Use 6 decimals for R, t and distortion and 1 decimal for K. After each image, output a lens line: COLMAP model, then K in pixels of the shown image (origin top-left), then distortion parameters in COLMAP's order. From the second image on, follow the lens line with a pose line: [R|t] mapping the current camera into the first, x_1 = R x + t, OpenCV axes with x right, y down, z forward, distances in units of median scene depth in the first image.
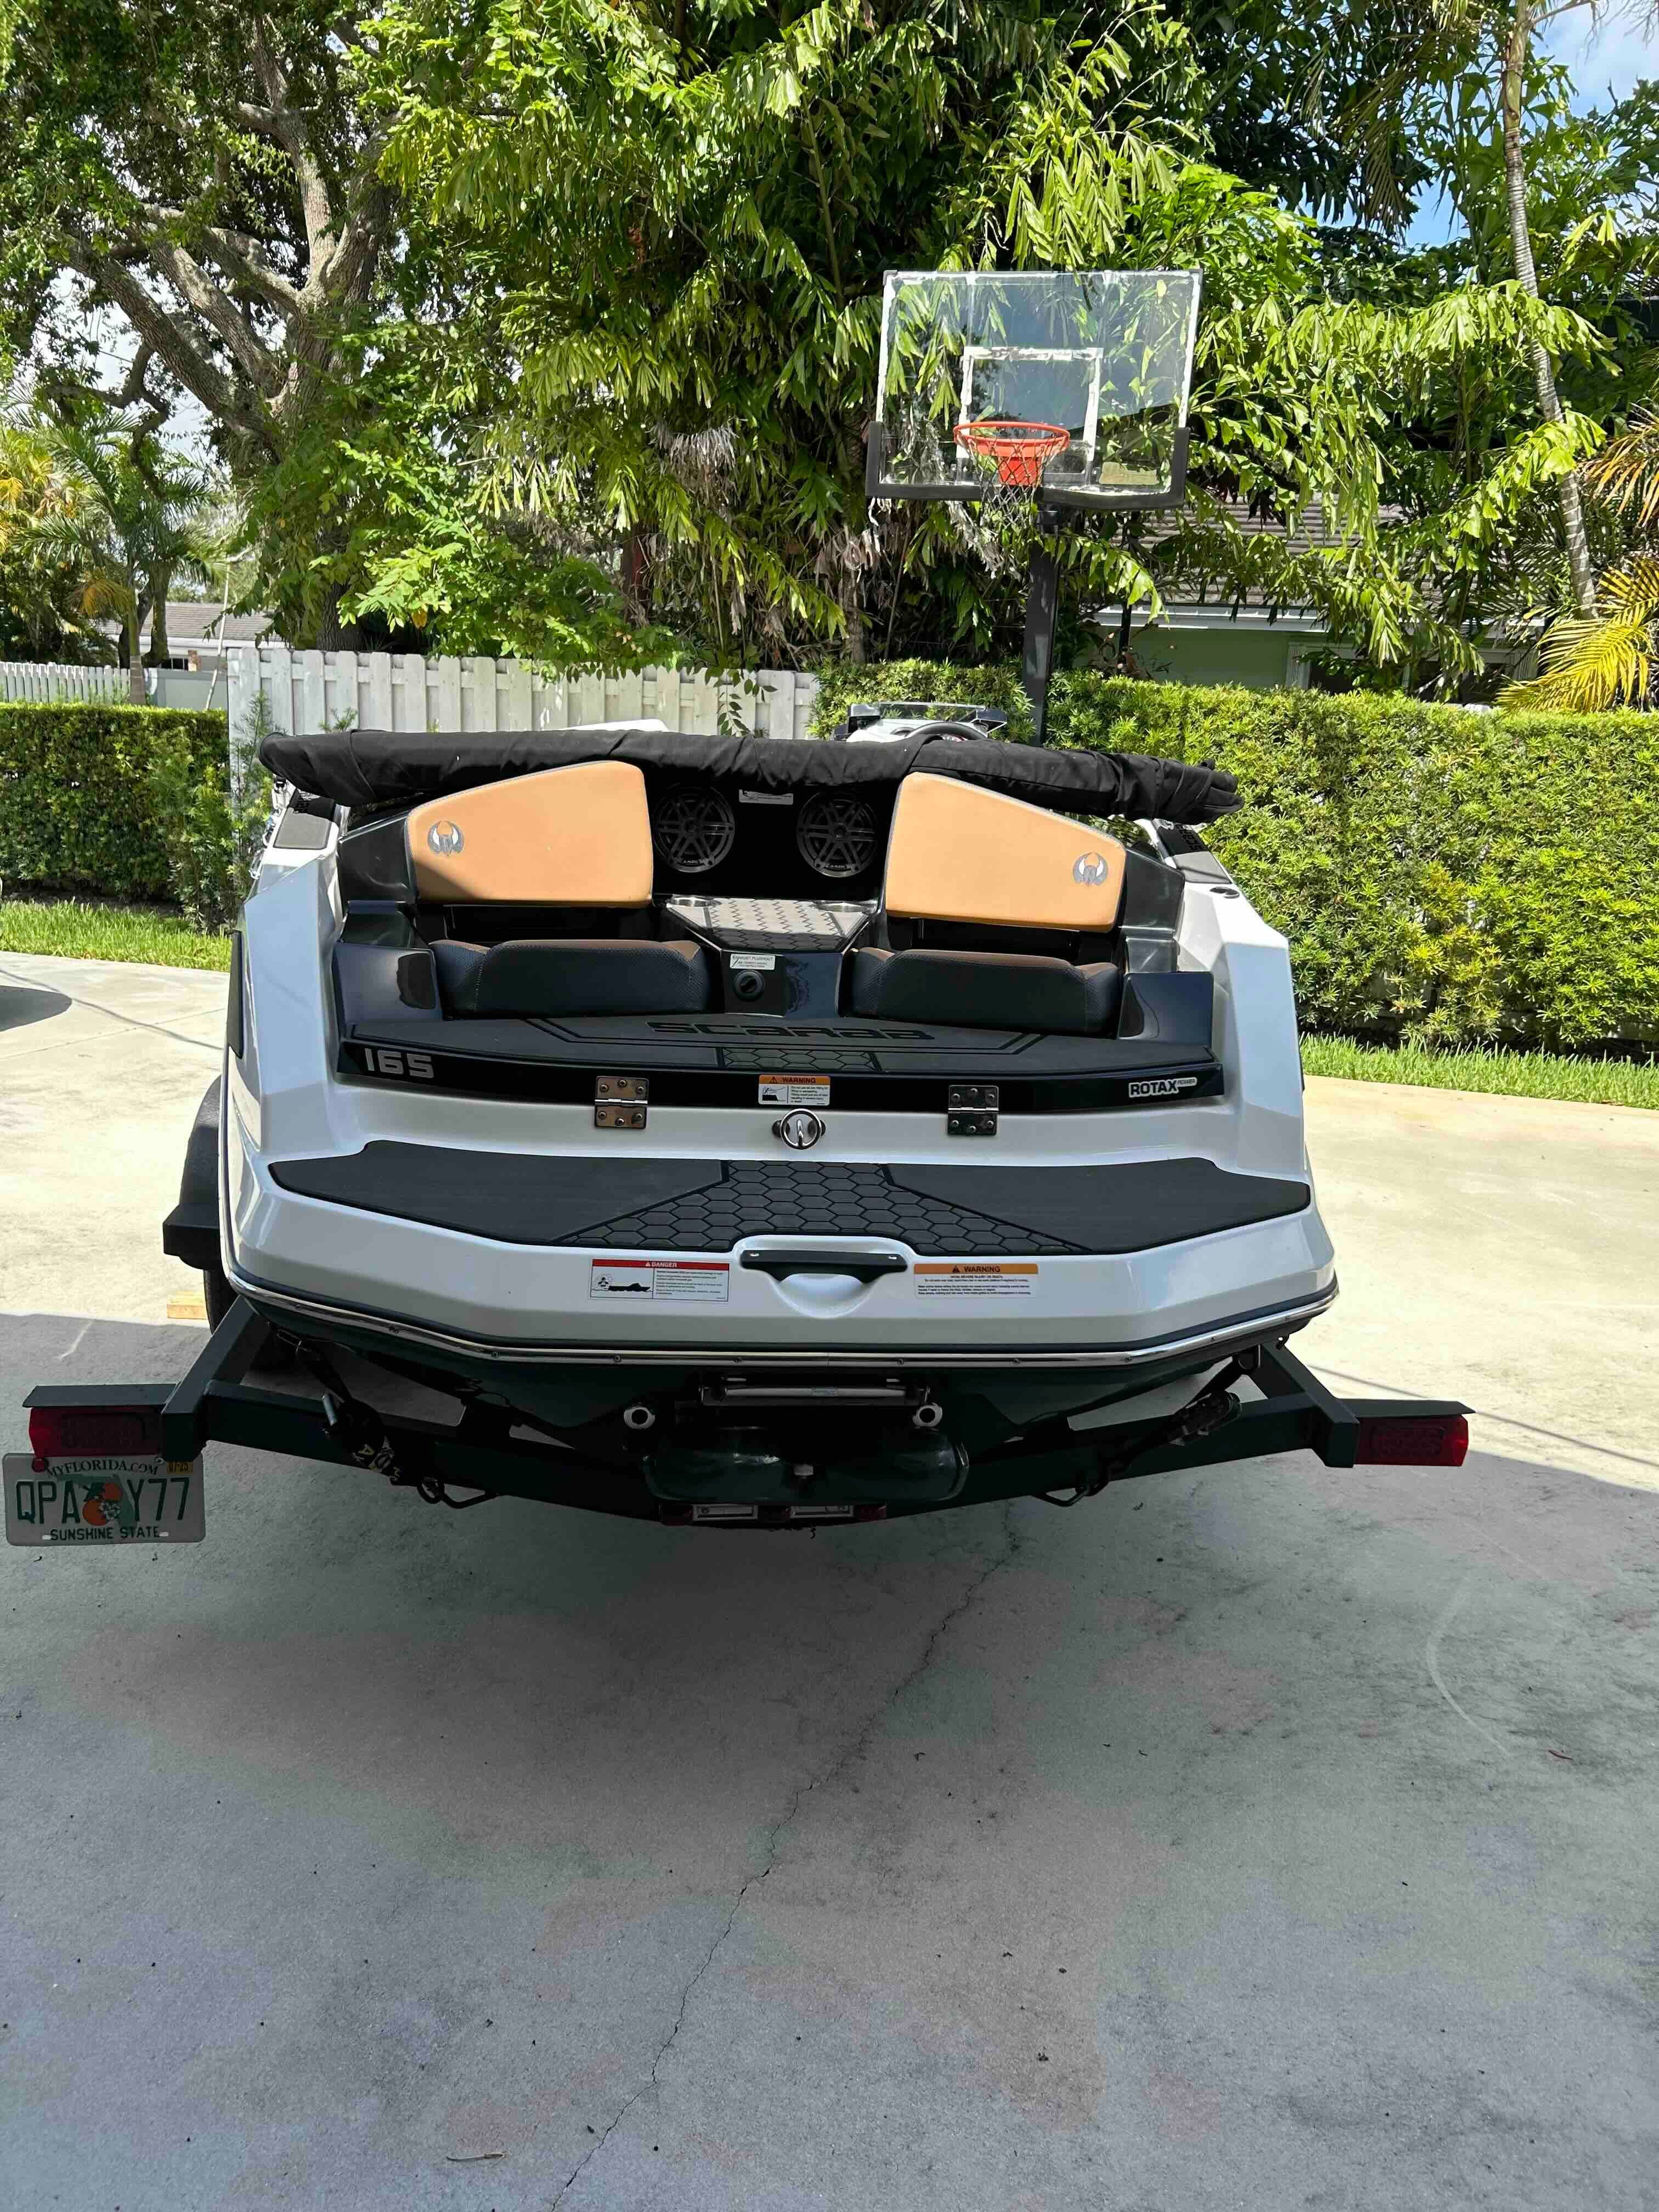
lens RADIAL K [[1688.1, 0, 832.8], [0, 1688.1, 1108.2], [0, 0, 1]] dist [0.032574, -0.009499]
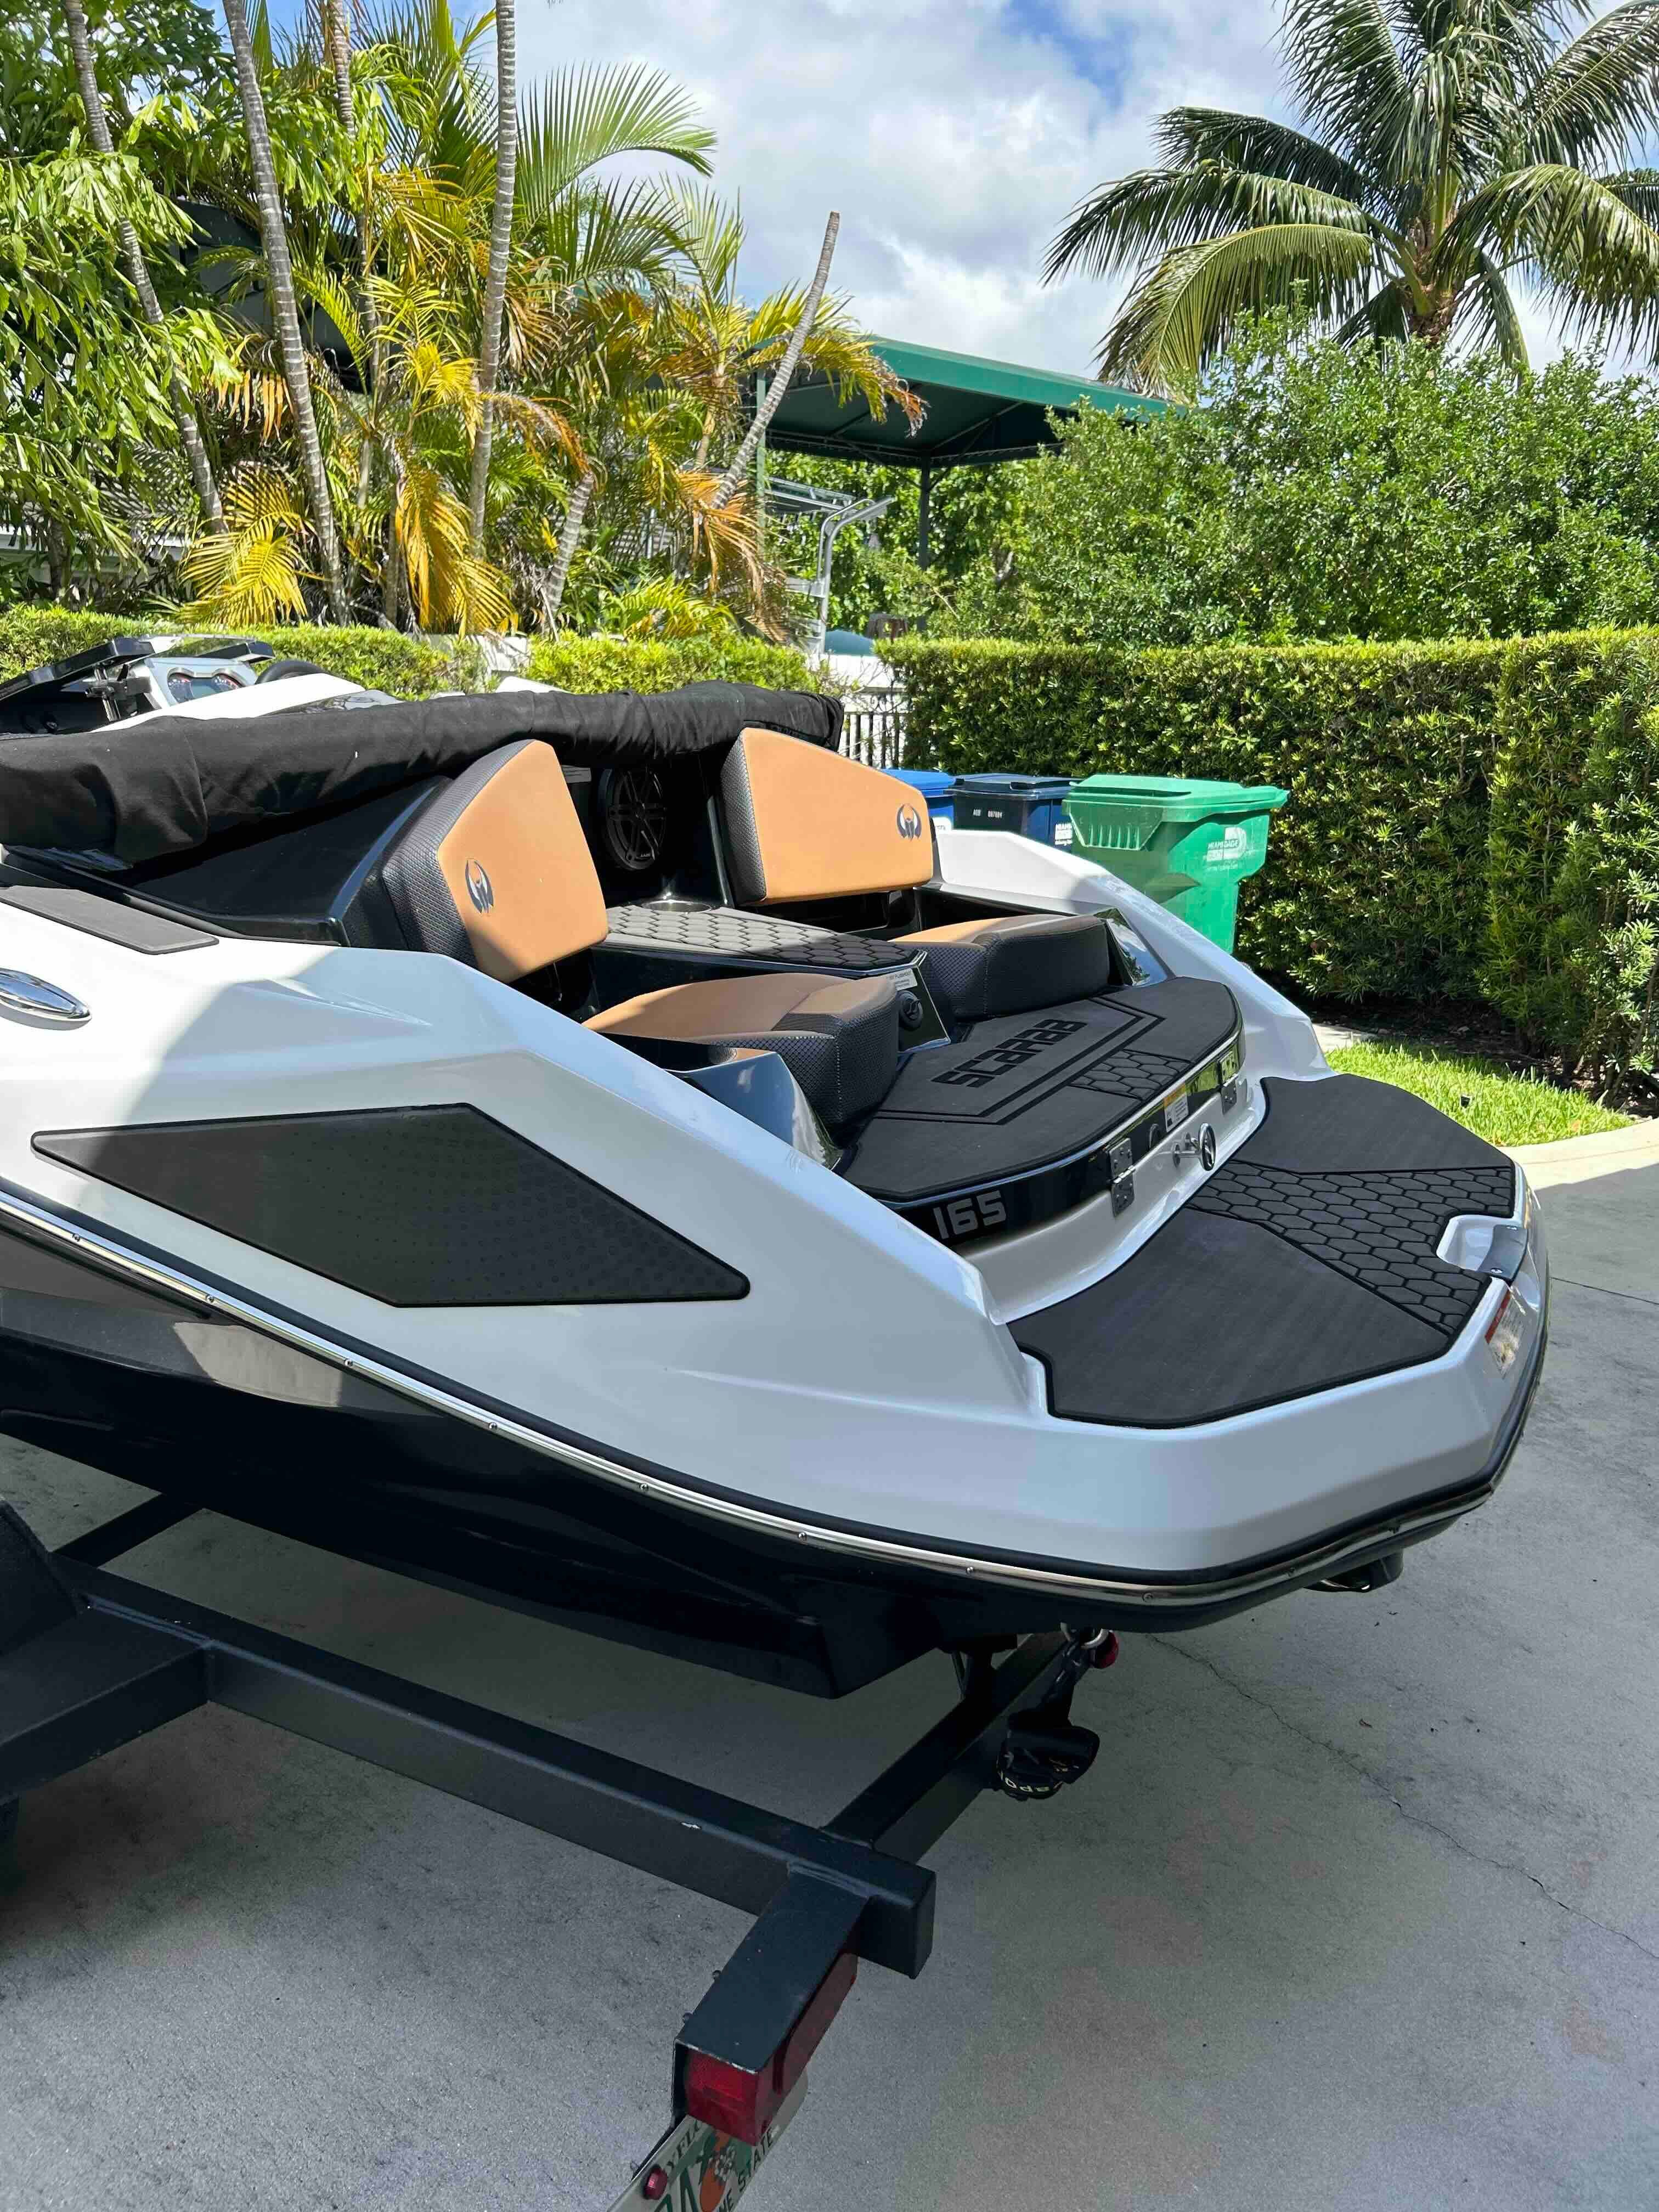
lens RADIAL K [[1663.1, 0, 824.8], [0, 1663.1, 1100.7], [0, 0, 1]] dist [0.056611, -0.059241]
pose [[0.522560, -0.244458, 0.816805, -0.892489], [0.200394, 0.966392, 0.161023, -0.205867], [-0.828718, 0.079539, 0.553986, 0.743901]]
